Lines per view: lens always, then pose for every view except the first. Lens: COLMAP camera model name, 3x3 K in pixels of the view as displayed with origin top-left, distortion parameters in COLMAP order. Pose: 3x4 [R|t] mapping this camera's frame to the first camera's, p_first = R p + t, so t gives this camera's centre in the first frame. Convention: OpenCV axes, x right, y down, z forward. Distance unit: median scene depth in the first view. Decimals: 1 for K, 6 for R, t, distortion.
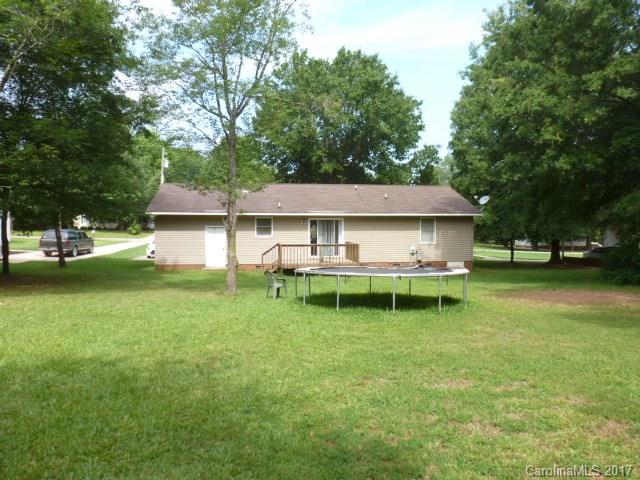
lens RADIAL K [[461.2, 0, 323.2], [0, 461.2, 242.5], [0, 0, 1]] dist [-0.052603, 0.005365]
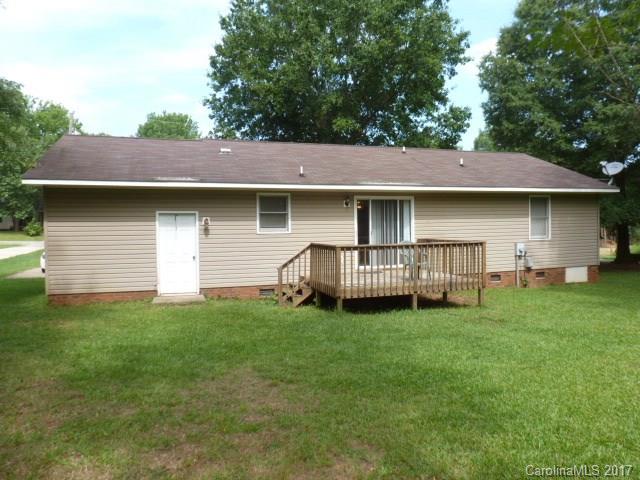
lens RADIAL K [[453.6, 0, 320.0], [0, 453.6, 240.0], [0, 0, 1]] dist [-0.002618, 0.001691]
pose [[0.988311, -0.019883, 0.151150, -0.151531], [0.020215, 0.999795, -0.000664, -0.001800], [-0.151106, 0.003712, 0.988511, 0.478278]]
